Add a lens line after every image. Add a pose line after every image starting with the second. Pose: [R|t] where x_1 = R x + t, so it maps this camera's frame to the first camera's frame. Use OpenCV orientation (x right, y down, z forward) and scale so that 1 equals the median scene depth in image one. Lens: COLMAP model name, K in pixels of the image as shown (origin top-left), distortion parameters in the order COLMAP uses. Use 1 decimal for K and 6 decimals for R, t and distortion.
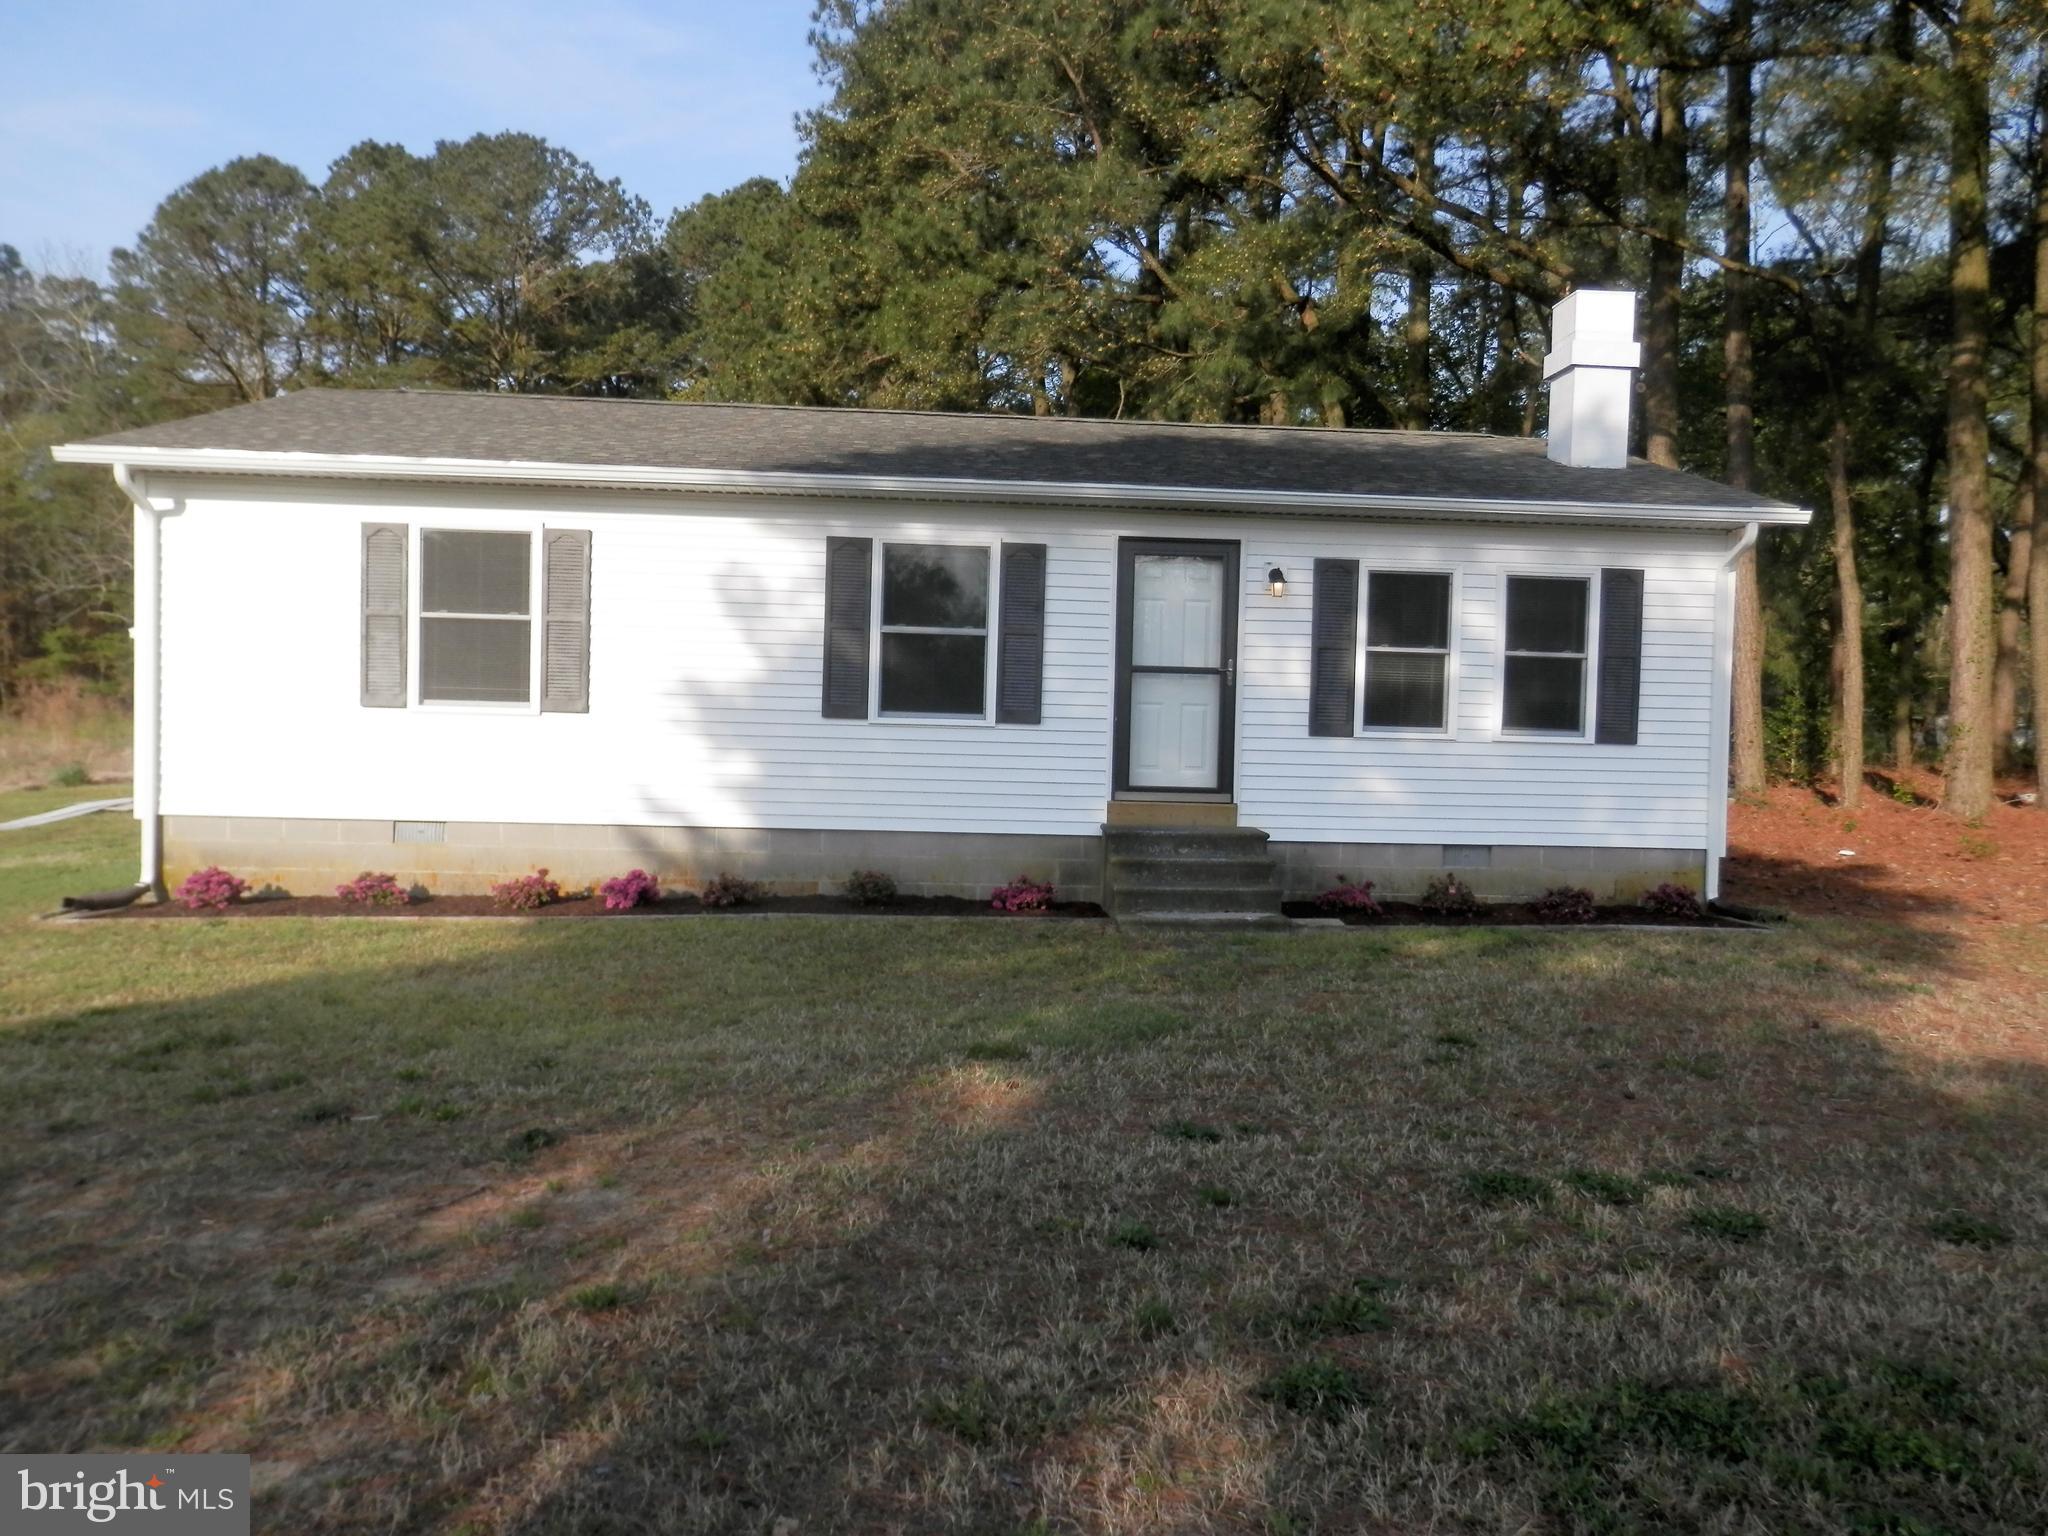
lens RADIAL K [[1488.8, 0, 1024.0], [0, 1488.8, 768.0], [0, 0, 1]] dist [0.000304, 0.002096]
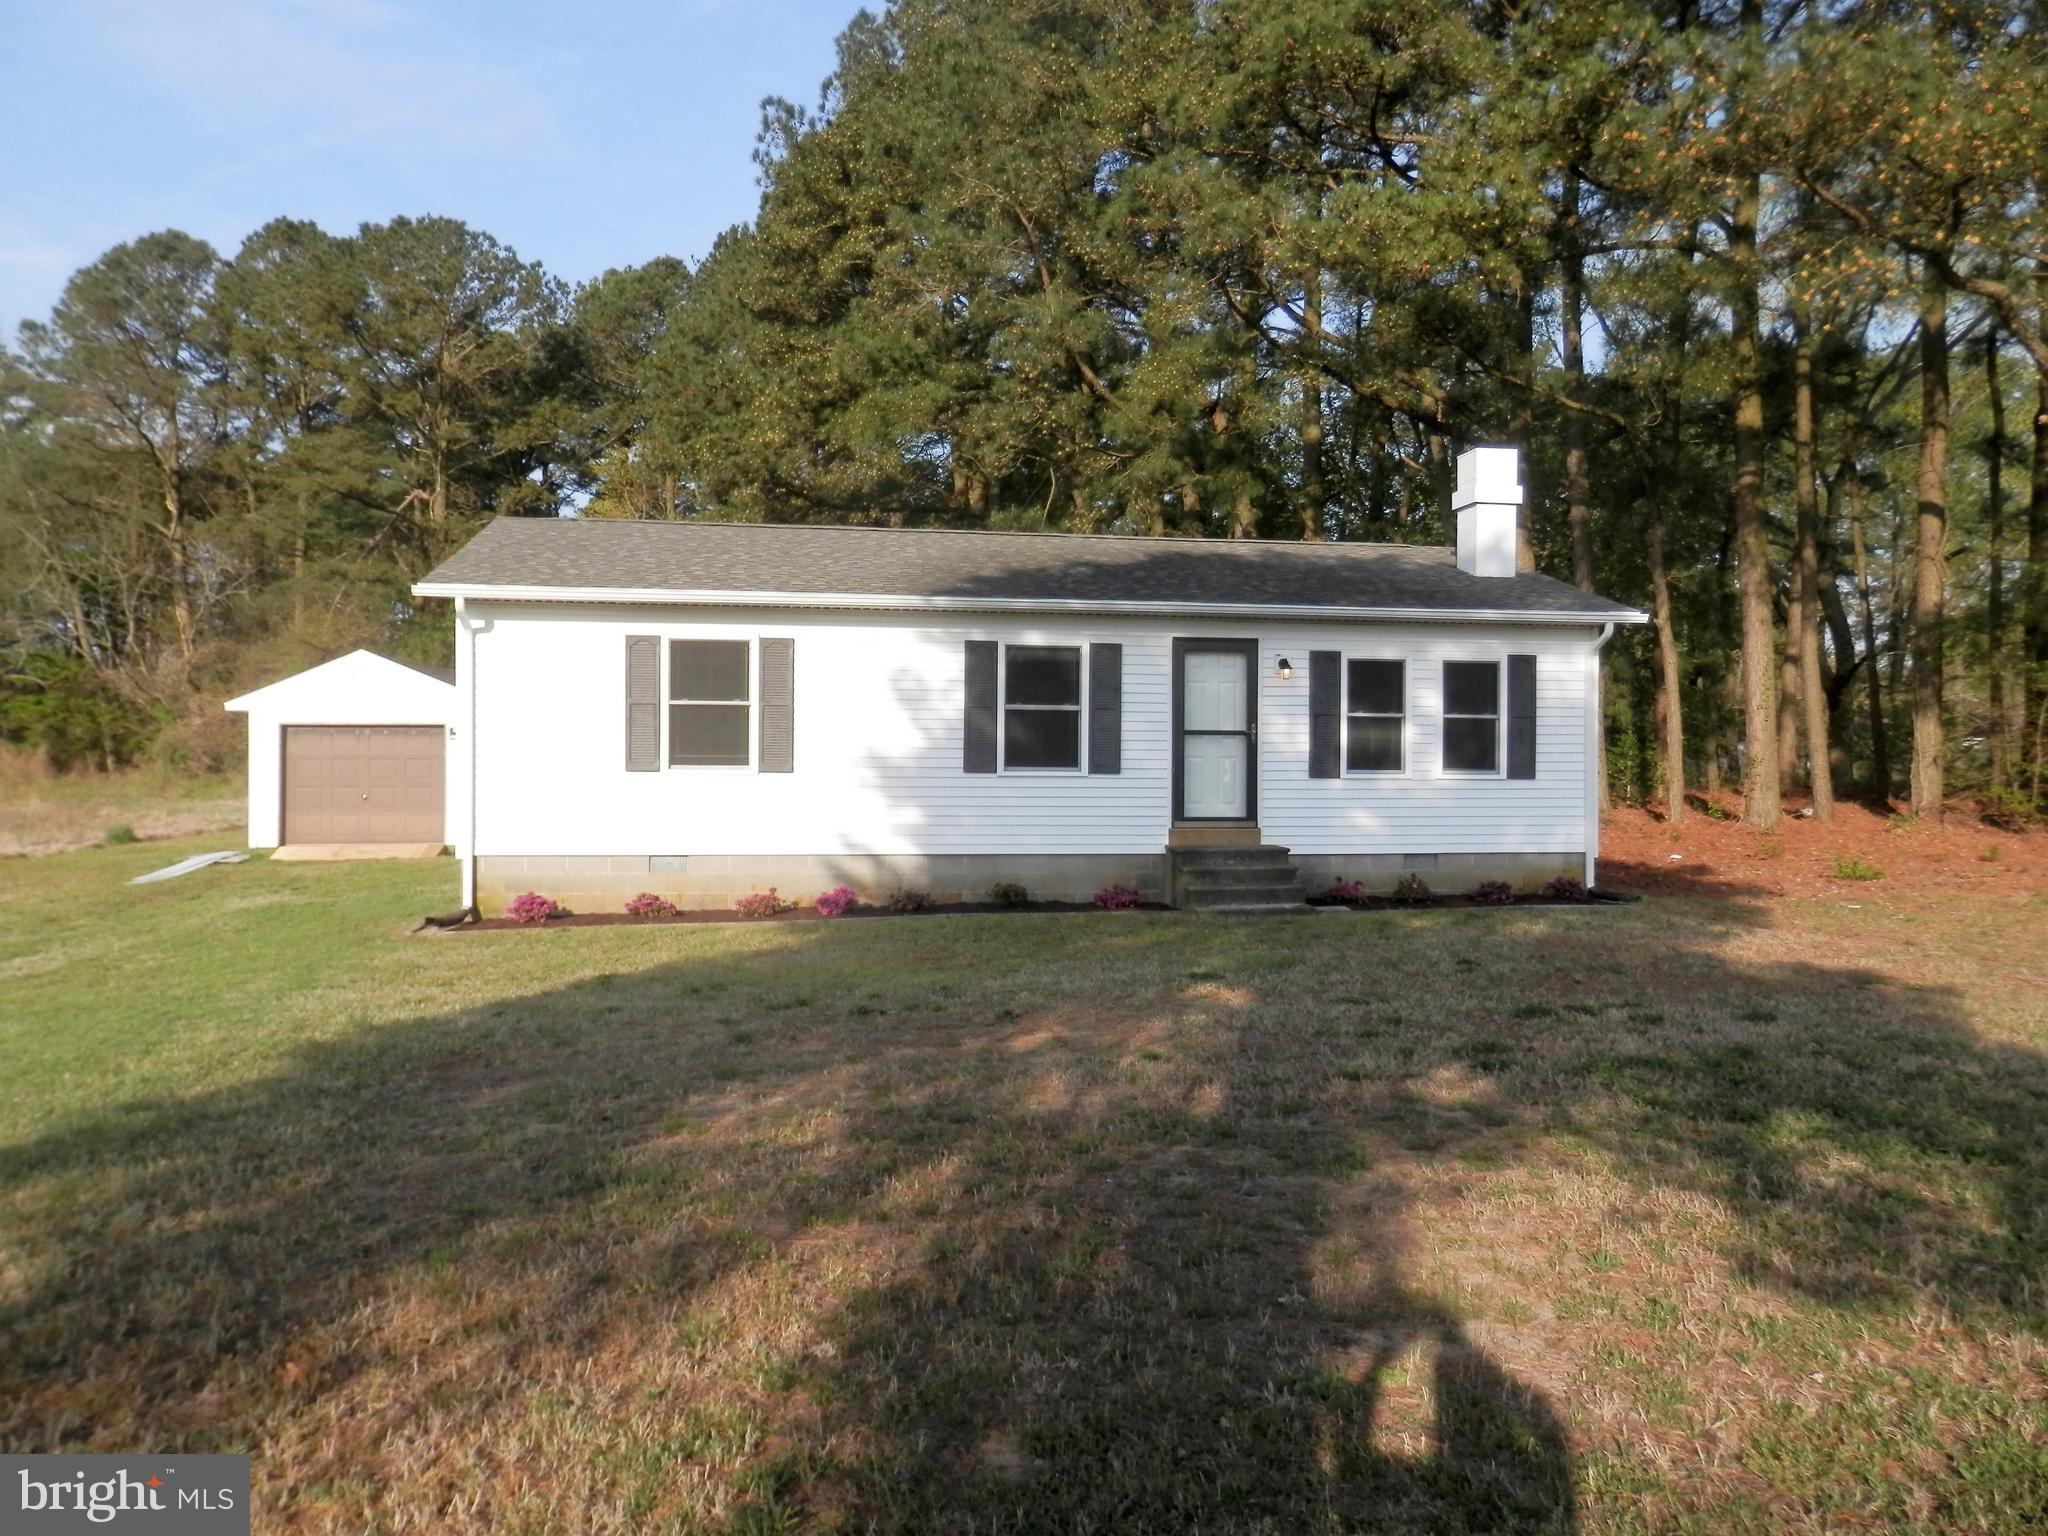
lens RADIAL K [[1457.9, 0, 1024.0], [0, 1457.9, 768.0], [0, 0, 1]] dist [-0.003255, -0.007236]
pose [[0.995465, -0.020577, 0.092882, -0.199385], [0.023073, 0.999399, -0.025887, -0.001860], [-0.092293, 0.027913, 0.995341, -0.329848]]
